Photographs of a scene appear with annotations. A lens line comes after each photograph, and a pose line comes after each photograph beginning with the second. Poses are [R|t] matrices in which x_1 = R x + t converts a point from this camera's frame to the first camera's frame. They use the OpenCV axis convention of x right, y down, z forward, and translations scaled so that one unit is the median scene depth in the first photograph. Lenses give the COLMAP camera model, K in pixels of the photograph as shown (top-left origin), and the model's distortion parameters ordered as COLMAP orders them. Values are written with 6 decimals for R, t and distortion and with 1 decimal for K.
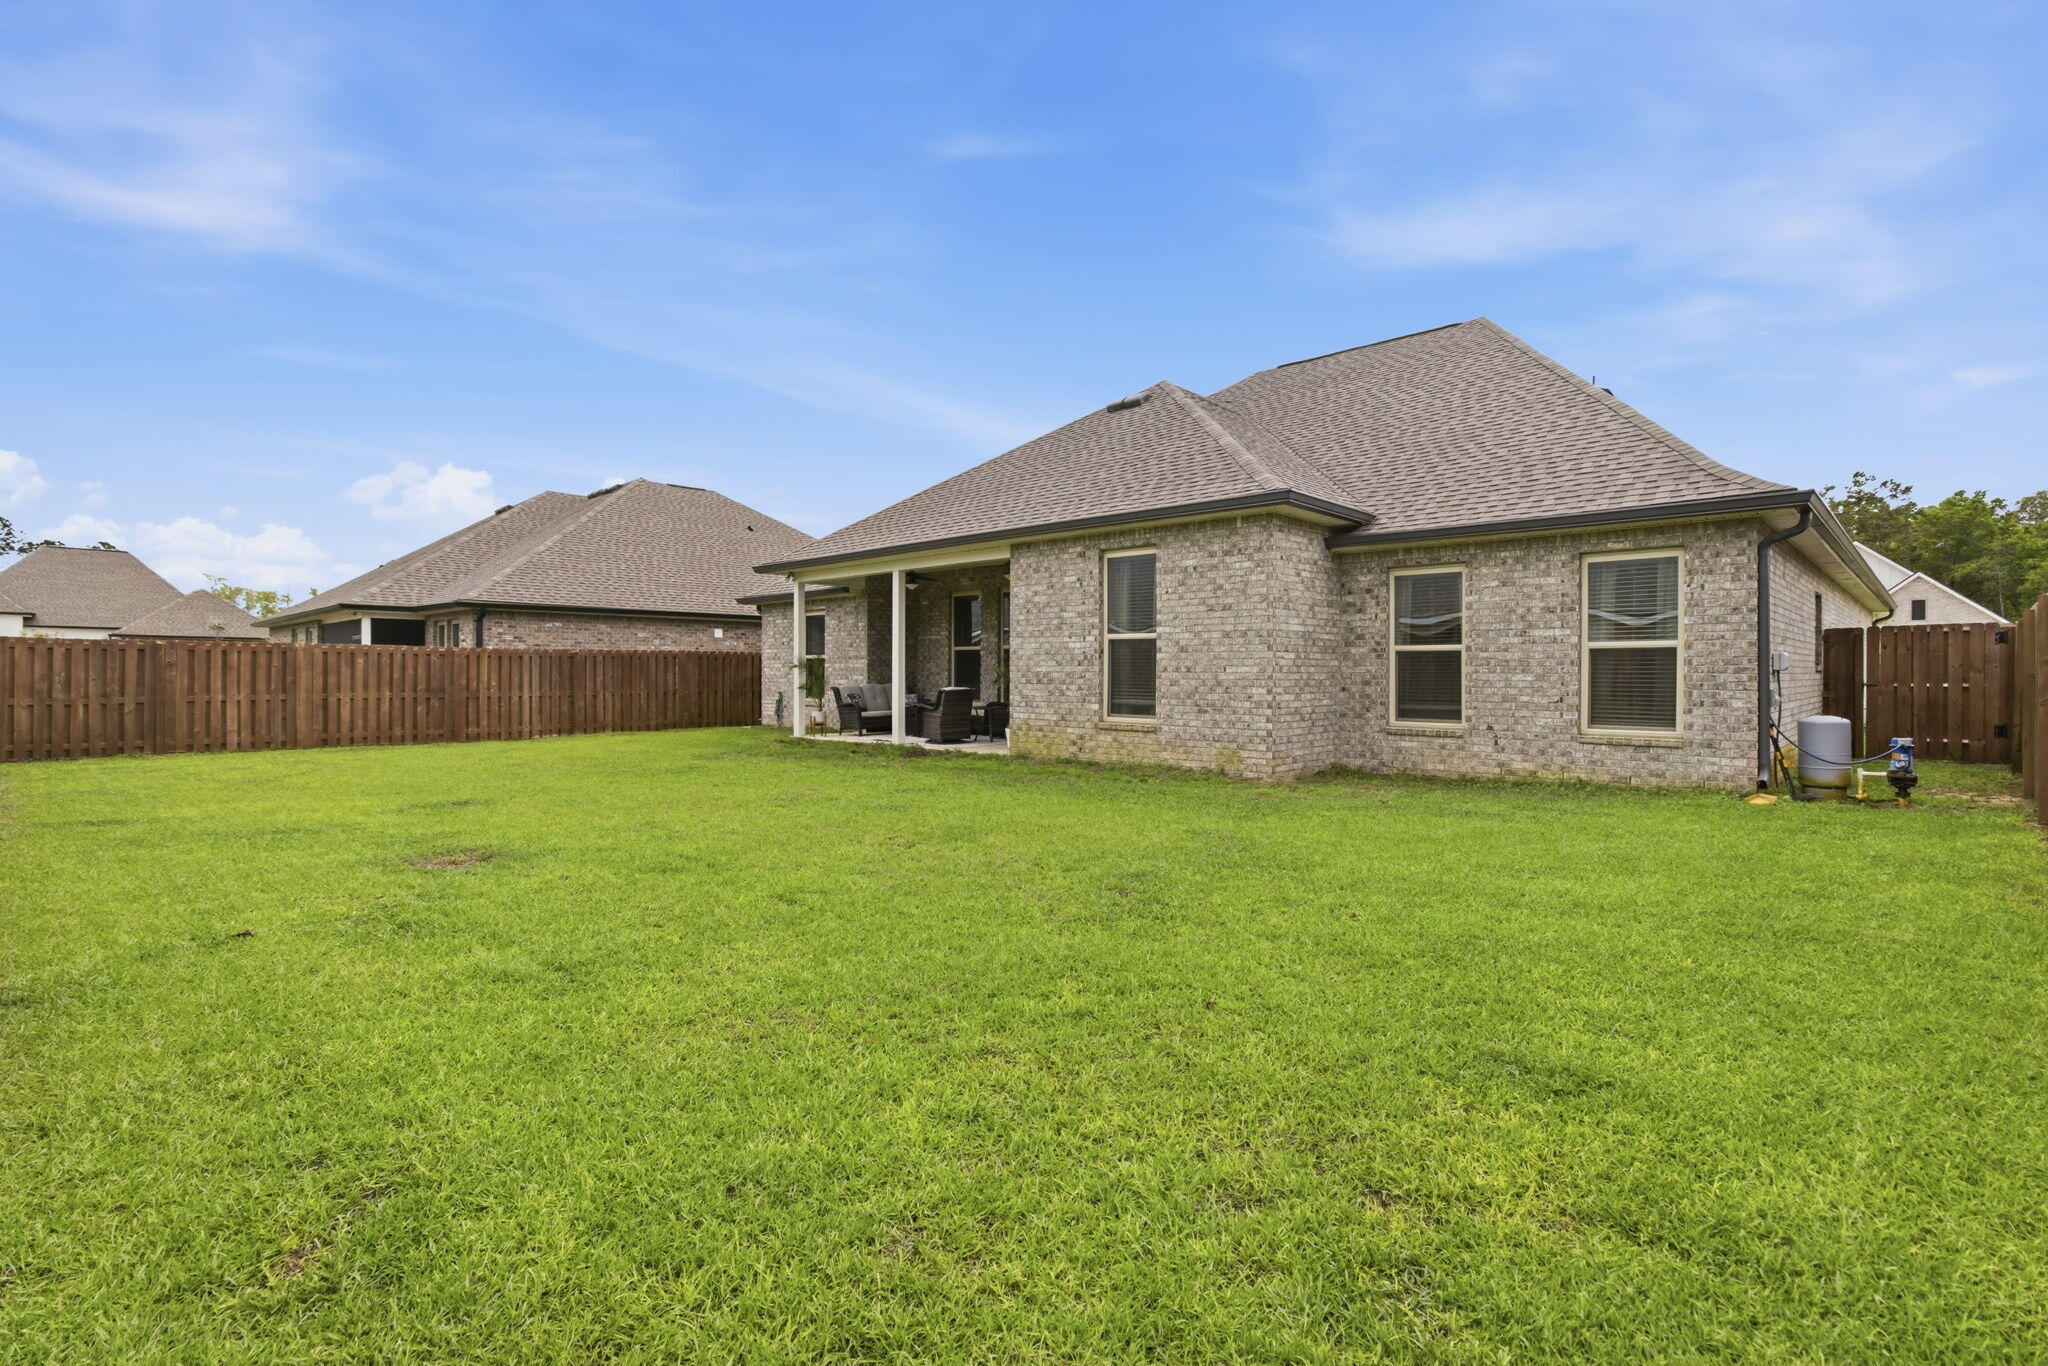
lens RADIAL K [[965.3, 0, 1026.2], [0, 965.3, 675.0], [0, 0, 1]] dist [0.001662, 0.000740]
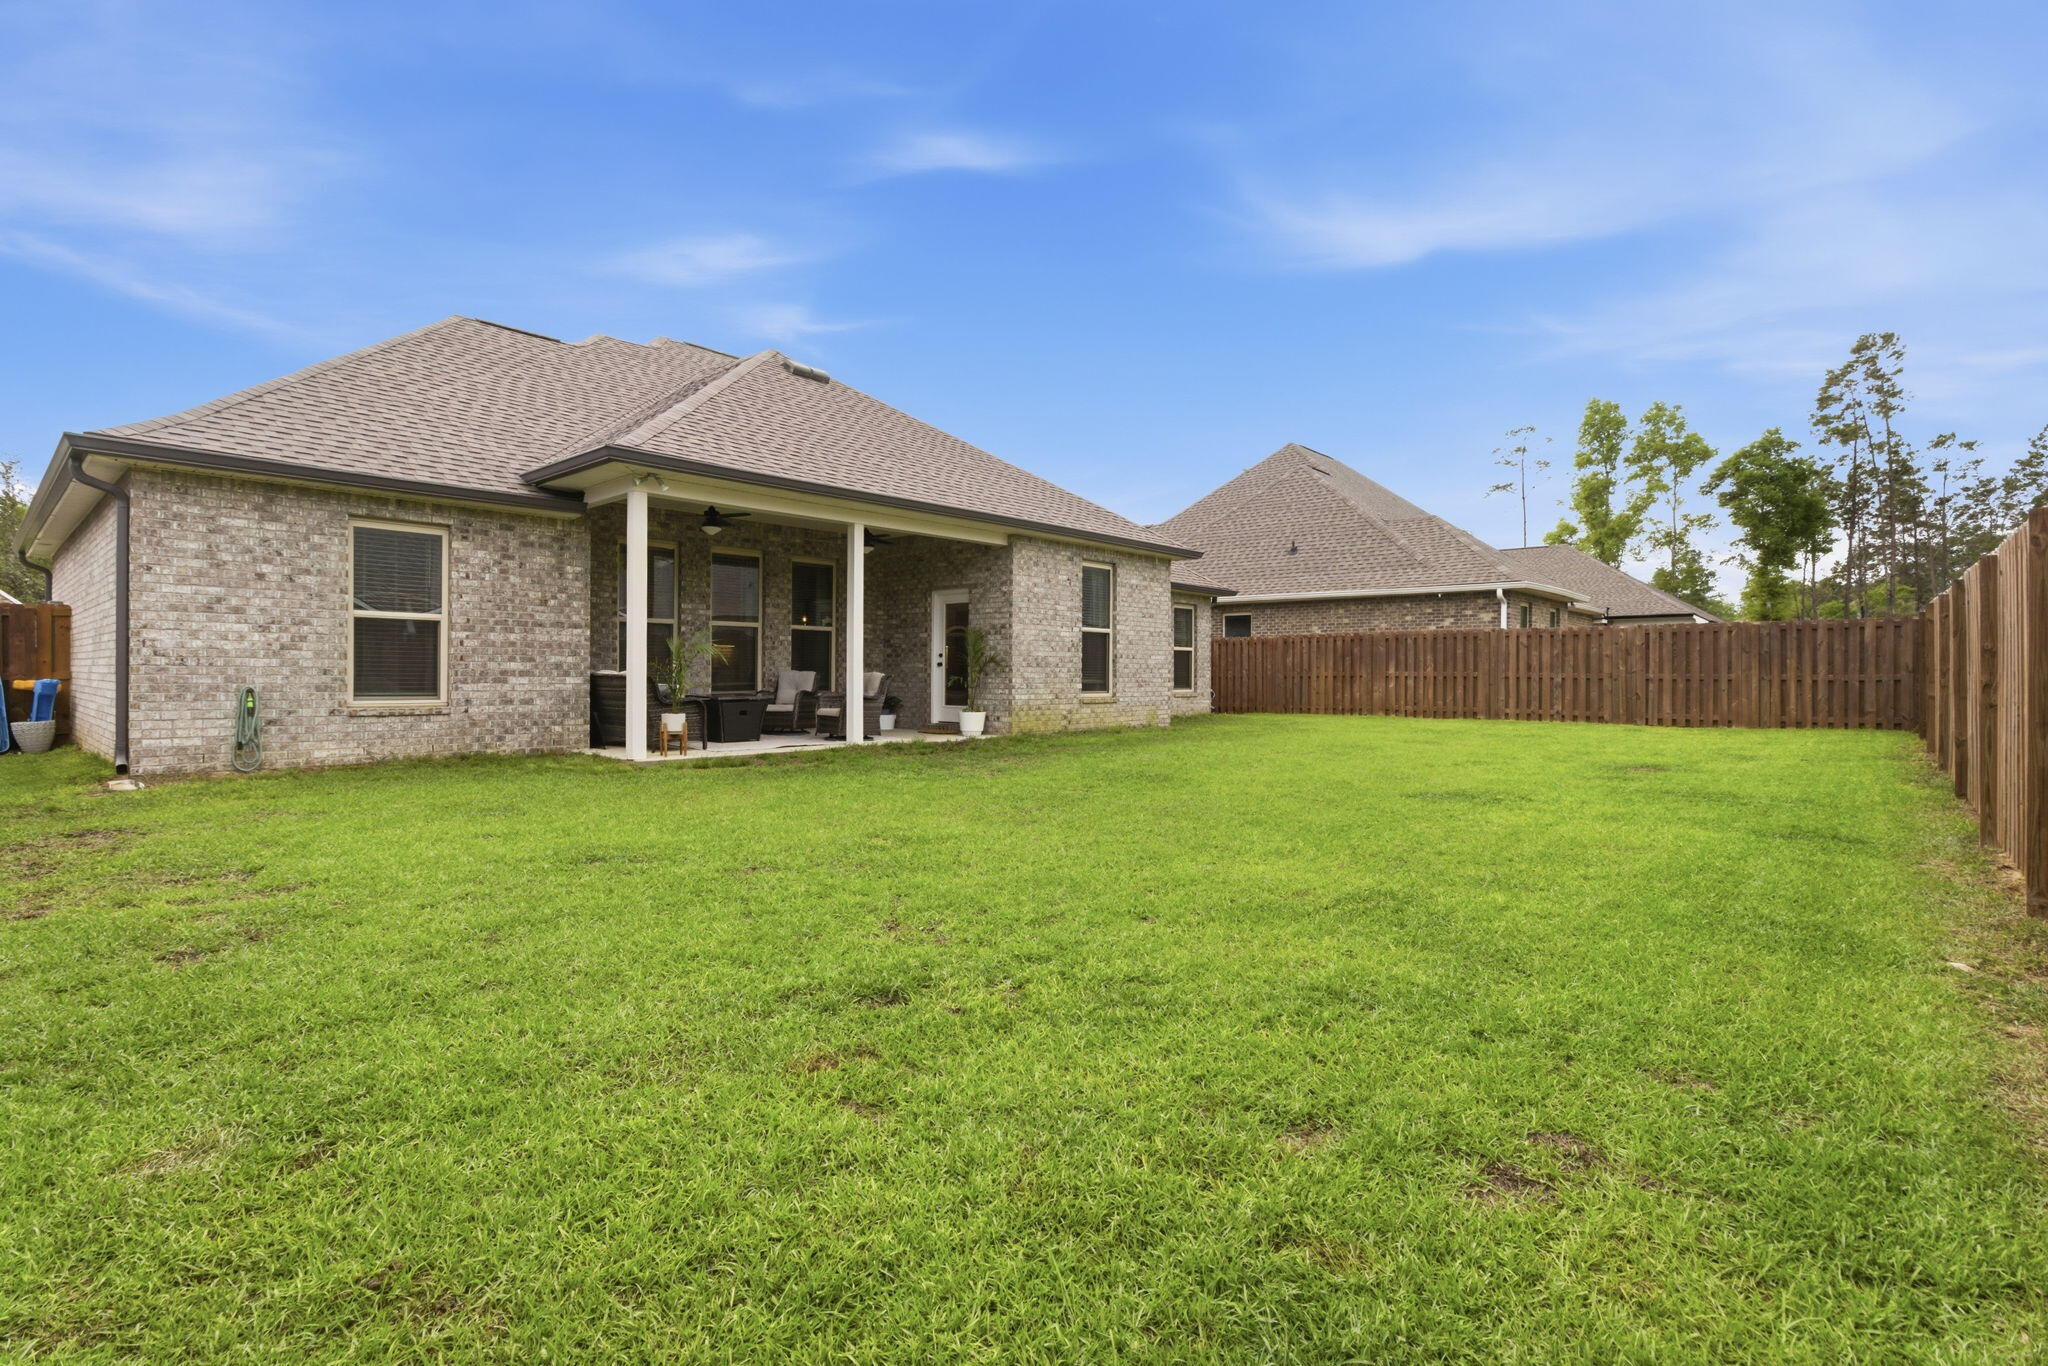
lens RADIAL K [[965.3, 0, 1026.2], [0, 965.3, 675.0], [0, 0, 1]] dist [0.001662, 0.000740]
pose [[-0.046031, -0.020160, 0.998737, -1.115426], [-0.017876, 0.999653, 0.019355, -0.003162], [-0.998780, -0.016962, -0.046376, 1.090252]]
